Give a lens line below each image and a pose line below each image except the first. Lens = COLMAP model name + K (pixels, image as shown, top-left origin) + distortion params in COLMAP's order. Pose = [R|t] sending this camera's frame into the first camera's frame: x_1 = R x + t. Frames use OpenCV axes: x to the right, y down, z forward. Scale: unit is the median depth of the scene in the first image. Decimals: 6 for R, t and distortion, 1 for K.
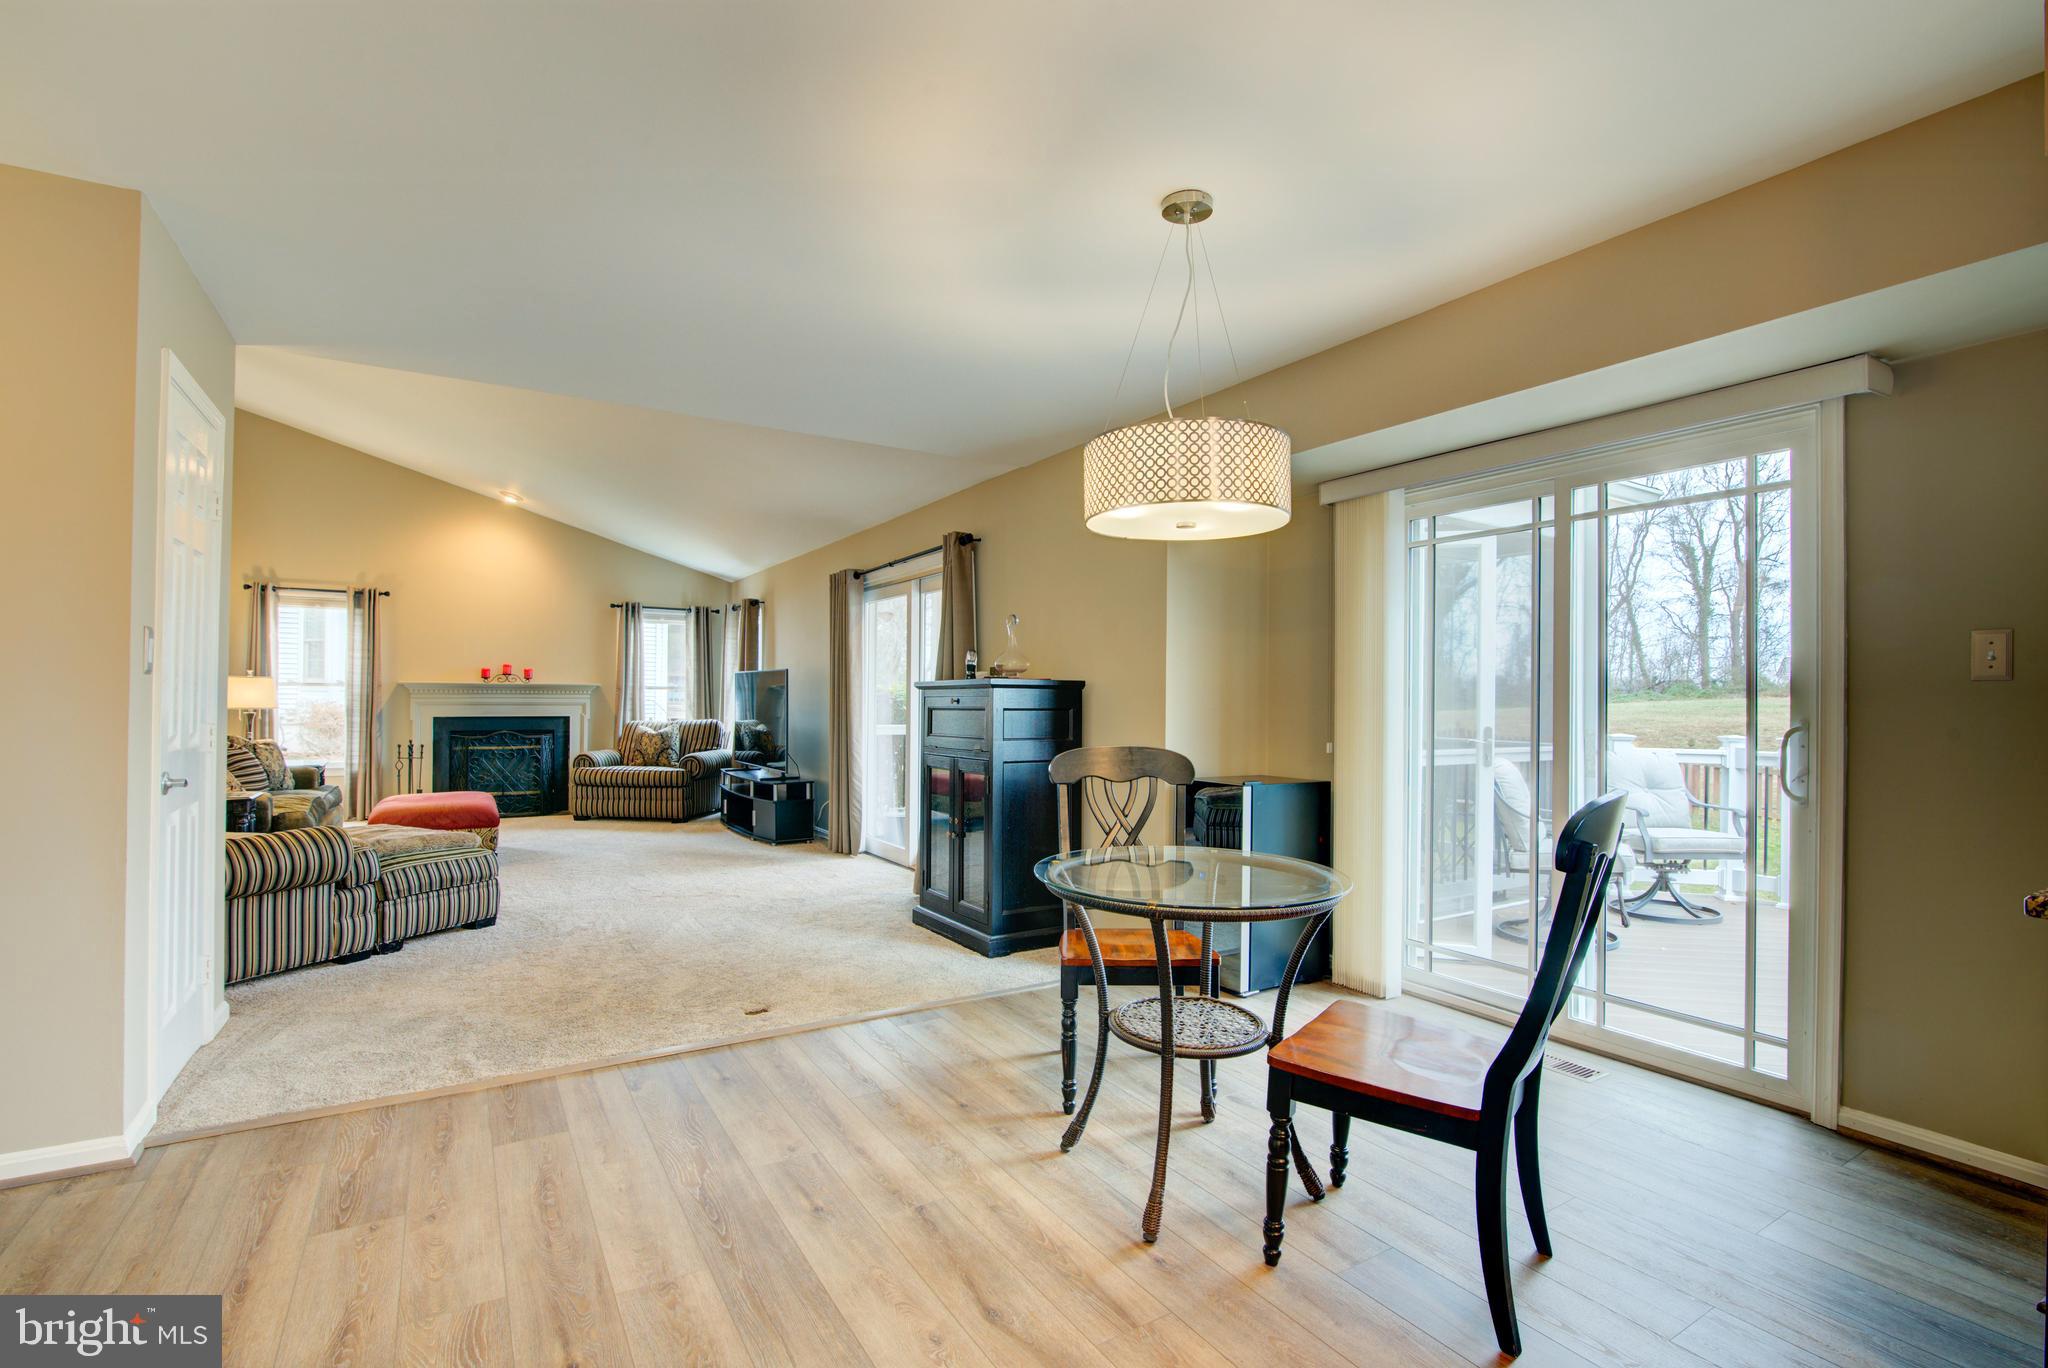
lens RADIAL K [[931.3, 0, 1025.1], [0, 931.3, 694.4], [0, 0, 1]] dist [-0.020072, 0.001507]
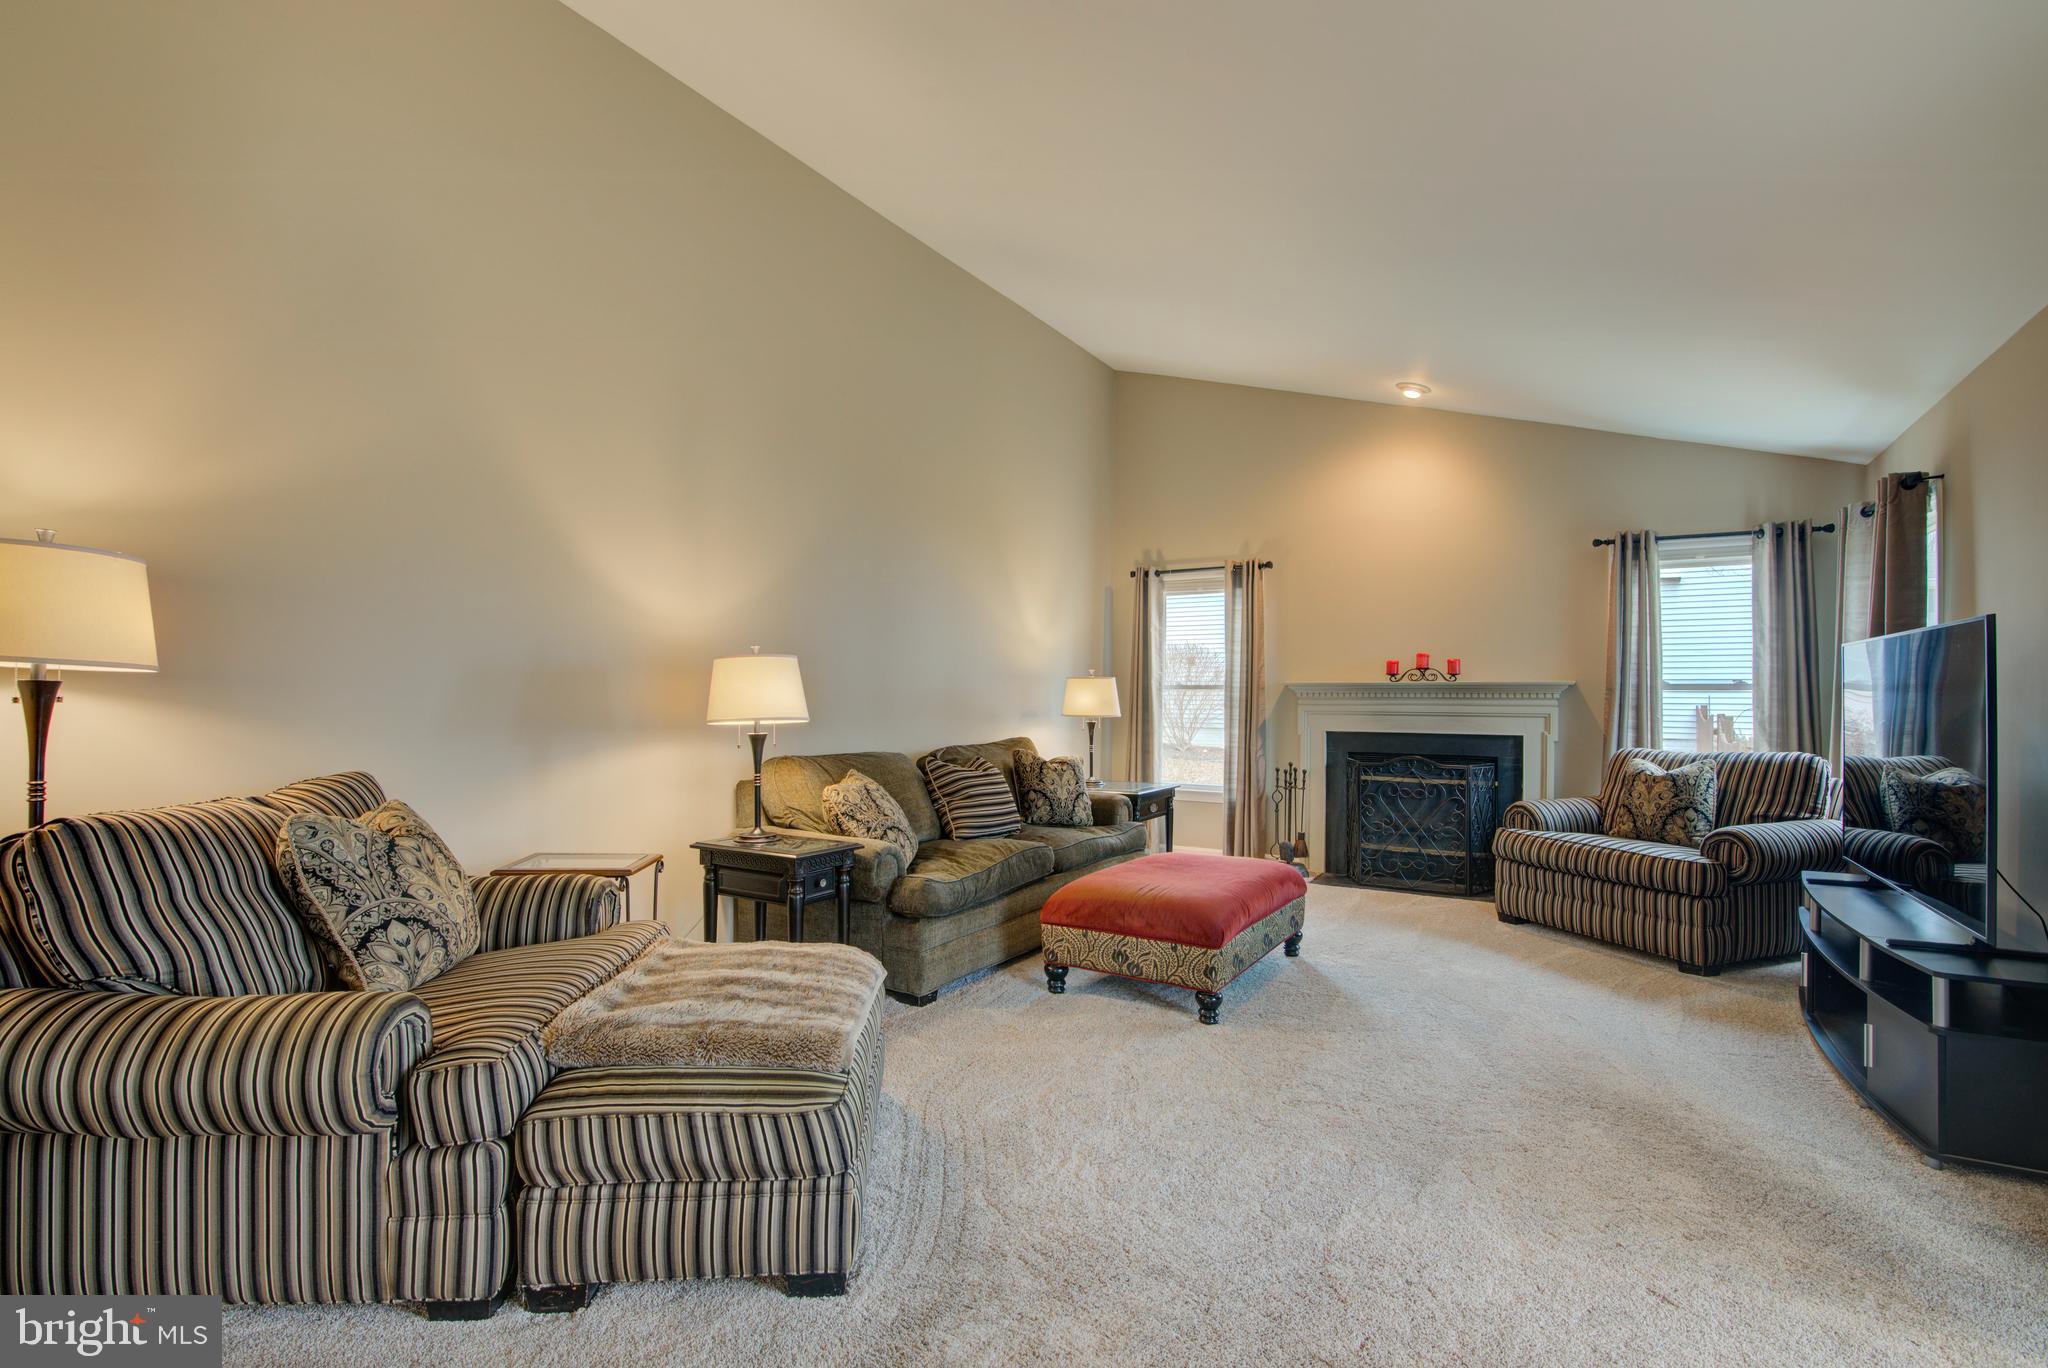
lens RADIAL K [[931.3, 0, 1025.1], [0, 931.3, 694.4], [0, 0, 1]] dist [-0.020072, 0.001507]
pose [[0.444646, -0.007254, -0.895677, -0.104809], [-0.001141, 0.999962, -0.008665, 0.002399], [0.895706, 0.004875, 0.444620, 0.480094]]
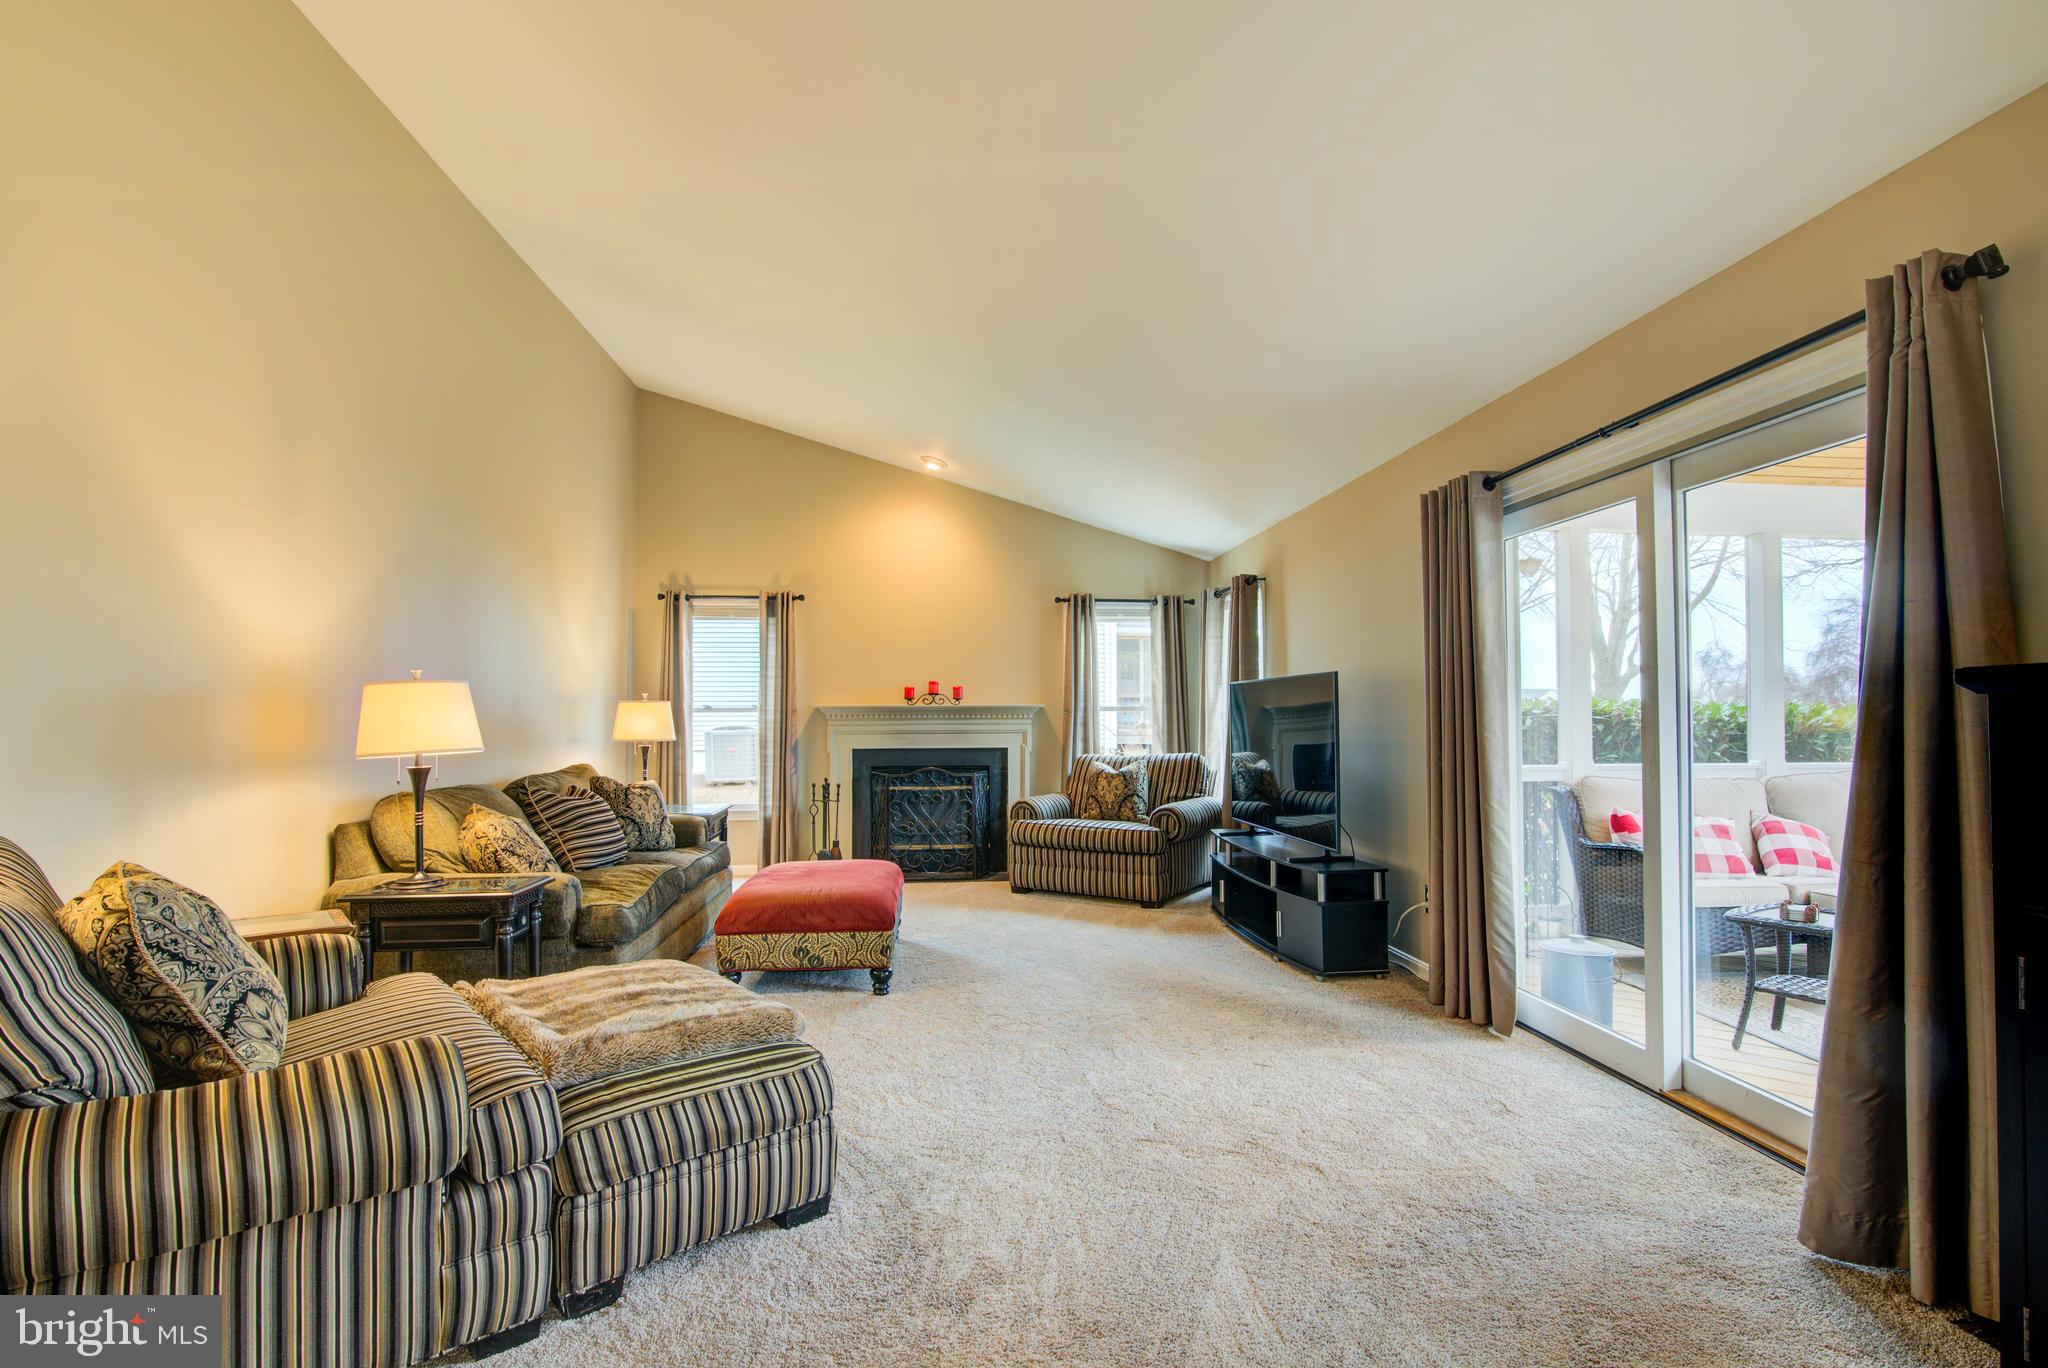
lens RADIAL K [[959.1, 0, 1026.3], [0, 959.1, 695.6], [0, 0, 1]] dist [-0.019670, 0.000657]
pose [[0.897800, -0.020878, -0.439908, -0.141455], [0.011508, 0.999647, -0.023955, -0.000277], [0.440253, 0.016444, 0.897723, 0.324356]]
